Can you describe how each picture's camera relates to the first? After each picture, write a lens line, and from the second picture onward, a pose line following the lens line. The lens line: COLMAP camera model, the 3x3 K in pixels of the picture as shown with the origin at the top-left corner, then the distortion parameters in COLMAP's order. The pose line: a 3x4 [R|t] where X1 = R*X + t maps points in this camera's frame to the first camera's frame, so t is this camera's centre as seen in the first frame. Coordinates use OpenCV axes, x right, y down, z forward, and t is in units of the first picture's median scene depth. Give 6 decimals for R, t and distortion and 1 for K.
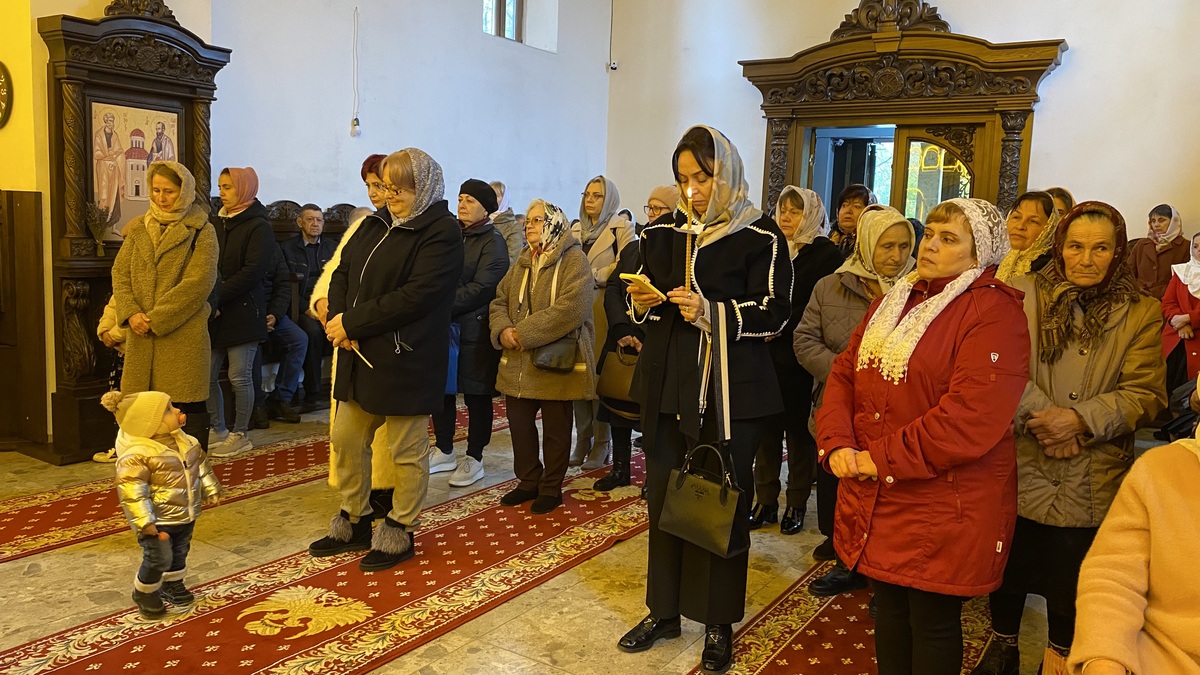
lens RADIAL K [[907.9, 0, 600.0], [0, 907.9, 330.2], [0, 0, 1]] dist [0.015299, -0.027772]
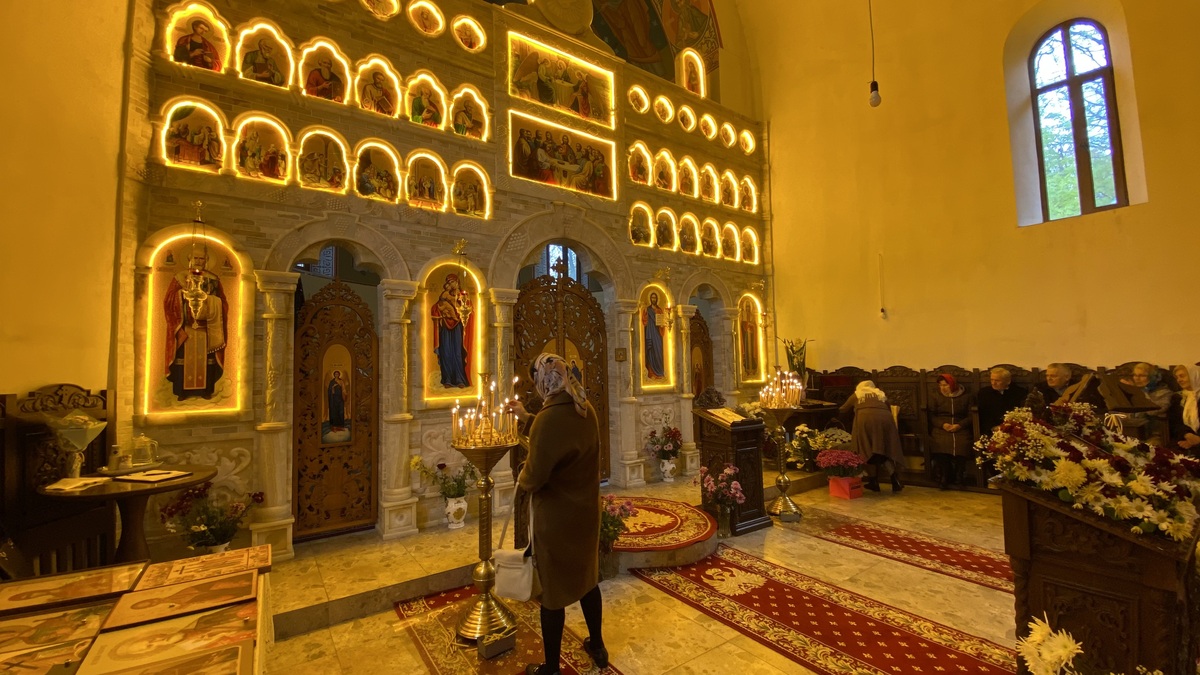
lens RADIAL K [[483.8, 0, 601.5], [0, 483.8, 335.2], [0, 0, 1]] dist [-0.004835, -0.010329]
pose [[-0.374360, -0.076837, -0.924095, 0.445159], [-0.086492, 0.995110, -0.047703, -0.089938], [0.923241, 0.062069, -0.379175, 0.574377]]
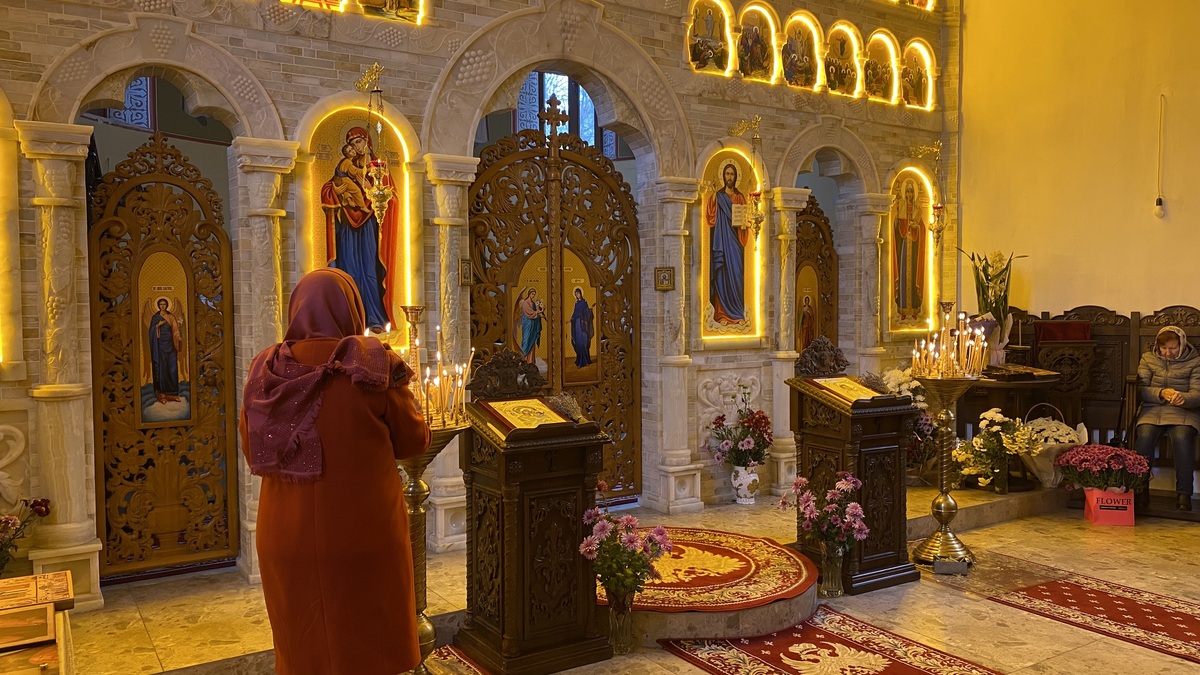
lens RADIAL K [[907.9, 0, 604.8], [0, 907.9, 340.3], [0, 0, 1]] dist [0.015299, -0.027772]
pose [[-0.416193, 0.015342, -0.909147, 0.477147], [-0.100159, 0.993000, 0.062608, -0.088504], [0.903743, 0.117116, -0.411743, 0.610635]]
